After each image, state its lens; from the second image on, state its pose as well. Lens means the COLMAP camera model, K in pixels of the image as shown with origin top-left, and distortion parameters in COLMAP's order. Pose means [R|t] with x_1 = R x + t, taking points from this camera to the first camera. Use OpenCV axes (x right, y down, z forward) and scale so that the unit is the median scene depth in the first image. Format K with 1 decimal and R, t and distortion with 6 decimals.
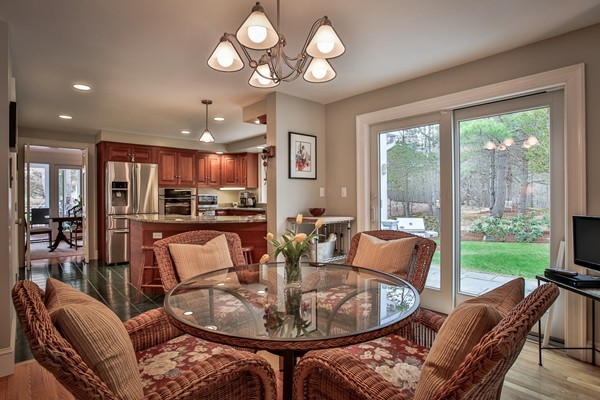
lens RADIAL K [[313.8, 0, 282.3], [0, 313.8, 199.9], [0, 0, 1]] dist [-0.001049, -0.000037]
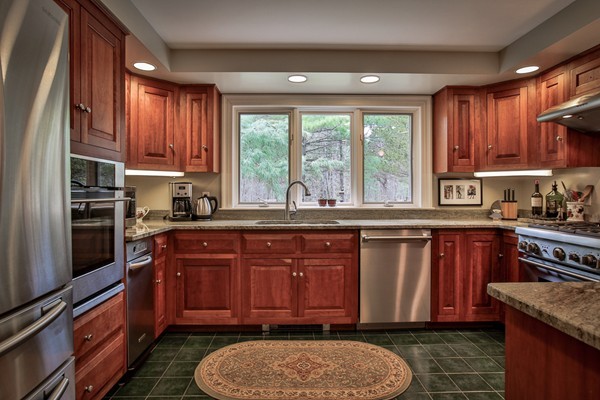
lens RADIAL K [[345.8, 0, 299.9], [0, 345.8, 196.6], [0, 0, 1]] dist [-0.005161, 0.003387]
pose [[0.620201, -0.004194, 0.784432, -0.447328], [0.004514, 0.999988, 0.001777, -0.008874], [-0.784430, 0.002438, 0.620212, 0.724480]]
